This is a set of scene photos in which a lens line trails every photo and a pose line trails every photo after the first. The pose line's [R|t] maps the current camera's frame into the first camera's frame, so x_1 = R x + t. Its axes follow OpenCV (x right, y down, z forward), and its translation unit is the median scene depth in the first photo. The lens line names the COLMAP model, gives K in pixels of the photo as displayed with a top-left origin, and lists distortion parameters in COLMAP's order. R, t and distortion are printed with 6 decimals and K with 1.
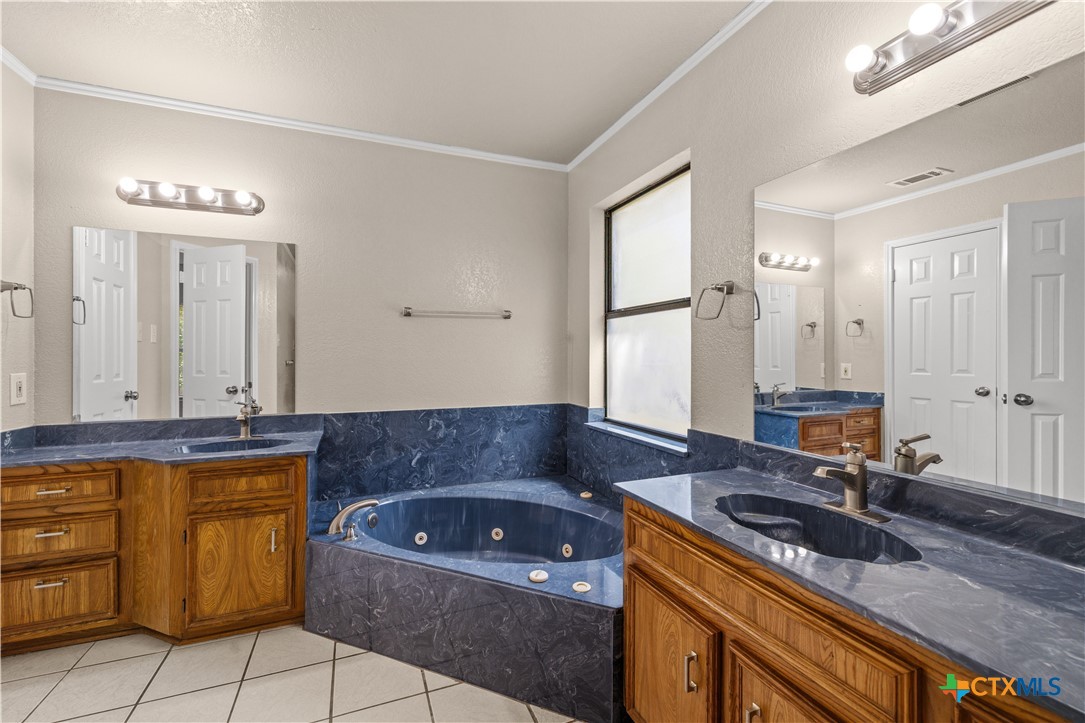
lens RADIAL K [[458.2, 0, 538.5], [0, 458.2, 359.9], [0, 0, 1]] dist [0.000752, 0.000521]
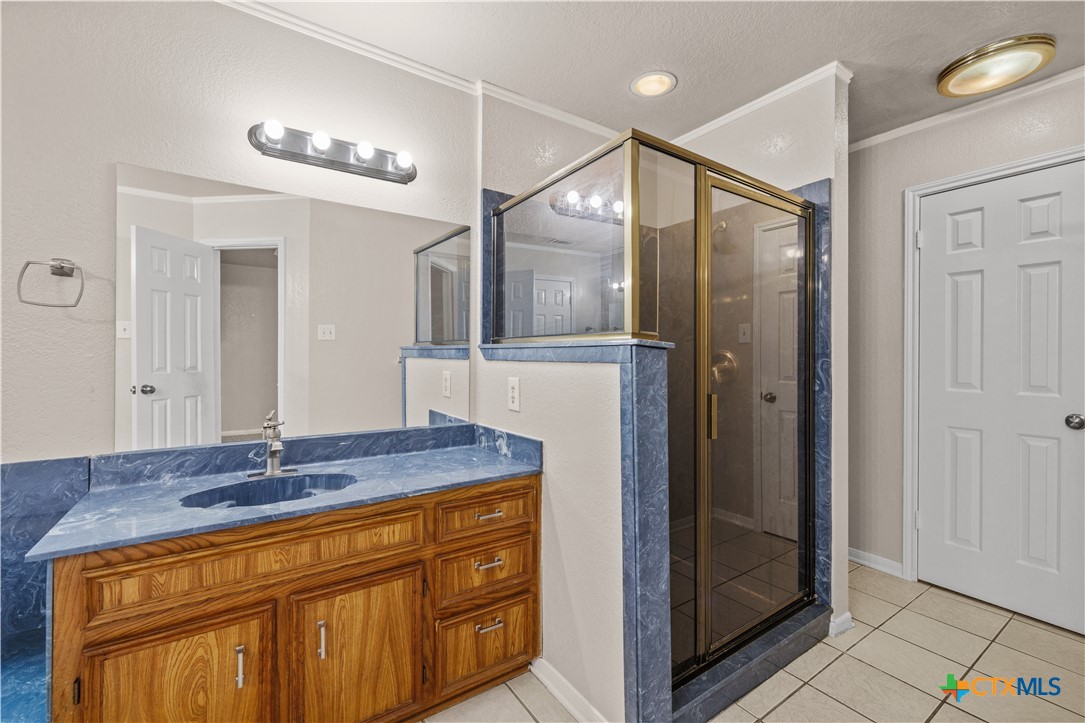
lens RADIAL K [[458.2, 0, 543.4], [0, 458.2, 357.8], [0, 0, 1]] dist [0.000752, 0.000521]
pose [[-0.218855, -0.007318, 0.975730, -0.356467], [0.000203, 0.999972, 0.007546, -0.005880], [-0.975757, 0.001849, -0.218848, 0.248425]]
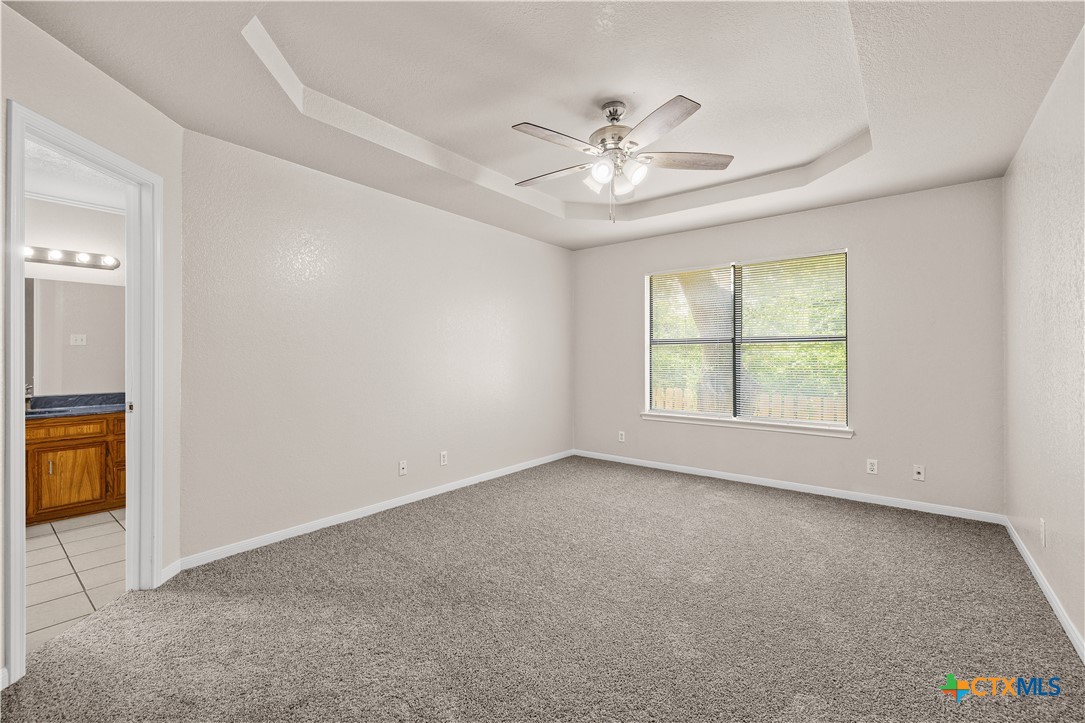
lens RADIAL K [[458.2, 0, 539.2], [0, 458.2, 356.4], [0, 0, 1]] dist [0.000752, 0.000521]
pose [[-0.493563, -0.004755, 0.869697, -1.610364], [-0.001853, 0.999989, 0.004416, -0.012629], [-0.869708, 0.000568, -0.493566, -0.181056]]
